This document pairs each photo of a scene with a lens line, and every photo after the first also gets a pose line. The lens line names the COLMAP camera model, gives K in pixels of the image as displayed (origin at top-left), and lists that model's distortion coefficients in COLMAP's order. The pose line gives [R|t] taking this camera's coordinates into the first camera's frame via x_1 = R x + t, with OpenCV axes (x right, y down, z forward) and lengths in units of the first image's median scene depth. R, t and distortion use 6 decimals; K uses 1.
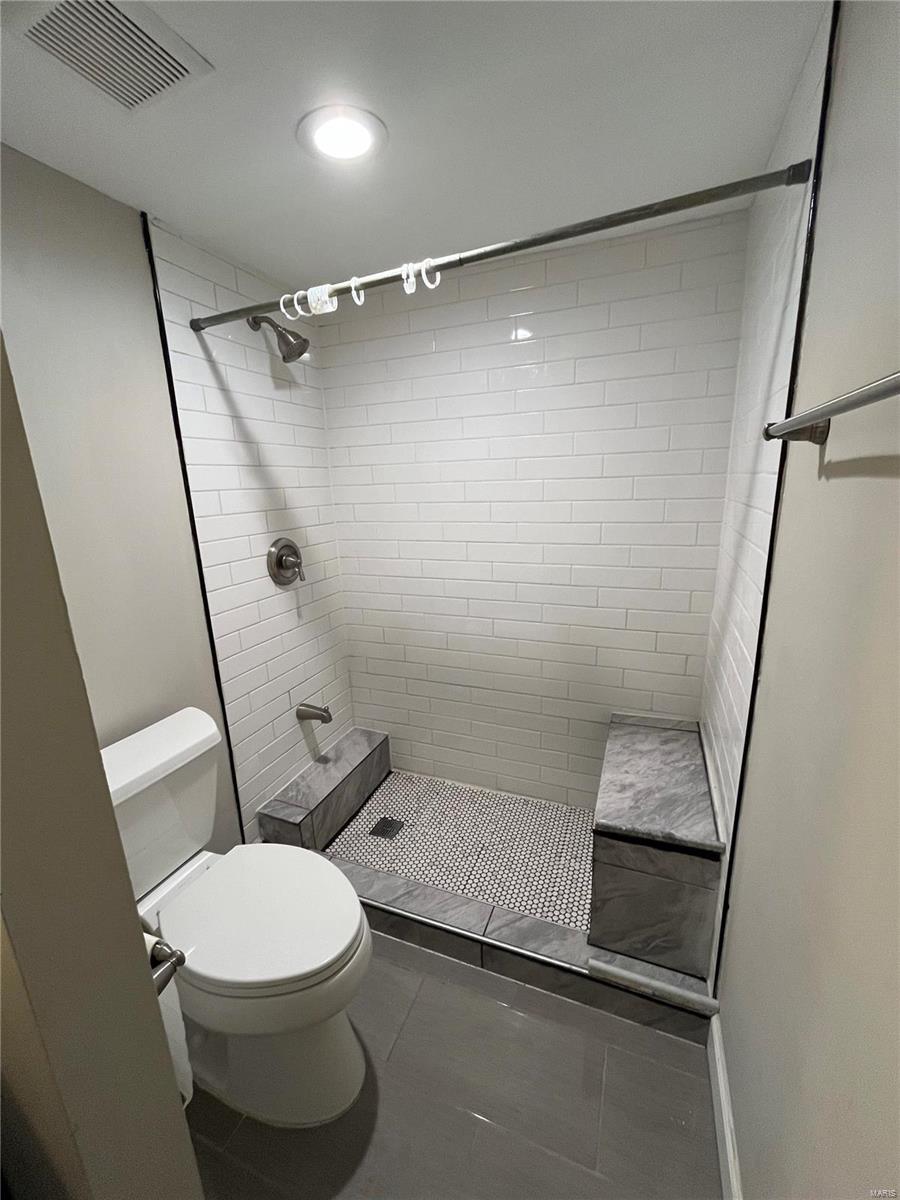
lens RADIAL K [[482.9, 0, 447.0], [0, 482.9, 602.9], [0, 0, 1]] dist [0.000755, 0.000423]
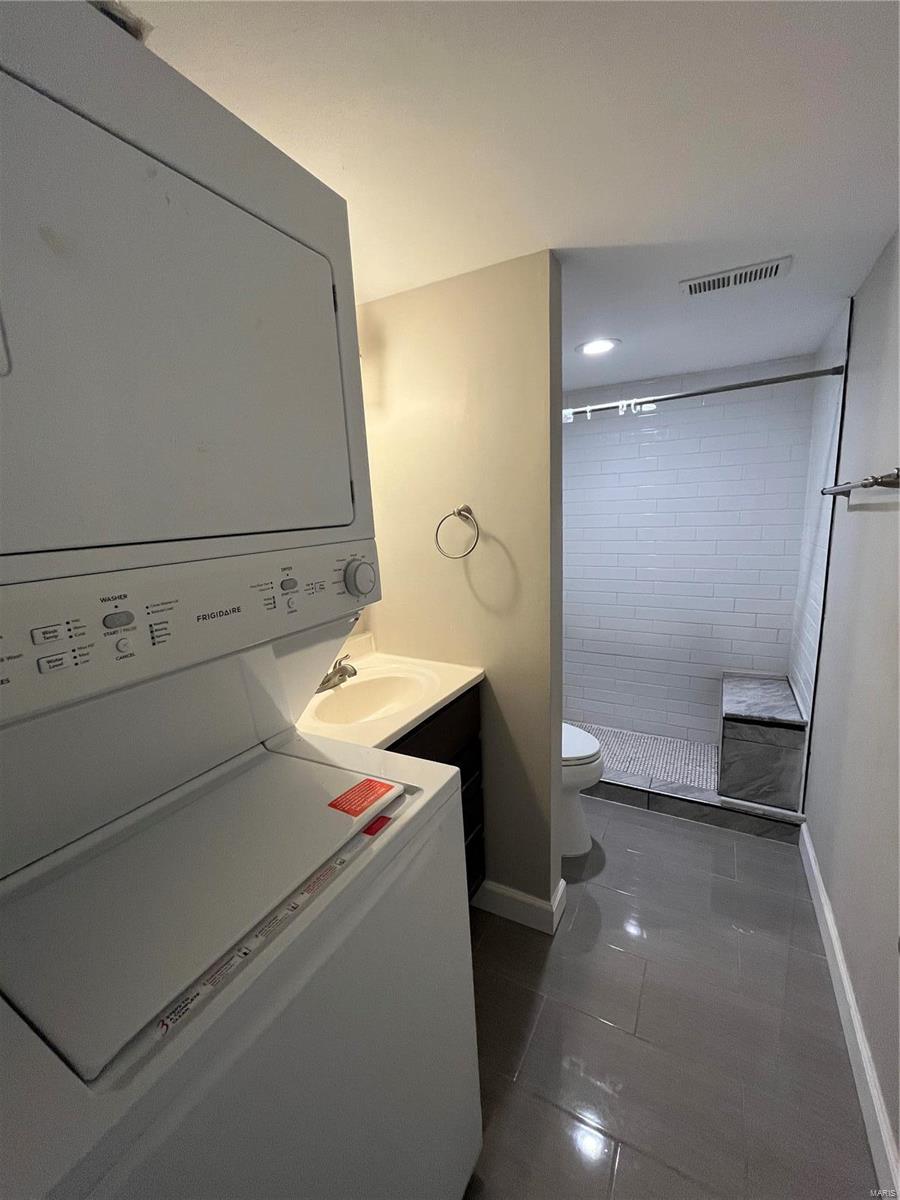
lens RADIAL K [[482.9, 0, 453.0], [0, 482.9, 596.8], [0, 0, 1]] dist [0.000755, 0.000423]
pose [[0.993746, 0.027708, -0.108167, -0.483177], [-0.036211, 0.996338, -0.077454, 0.225055], [0.105625, 0.080886, 0.991111, -0.836856]]
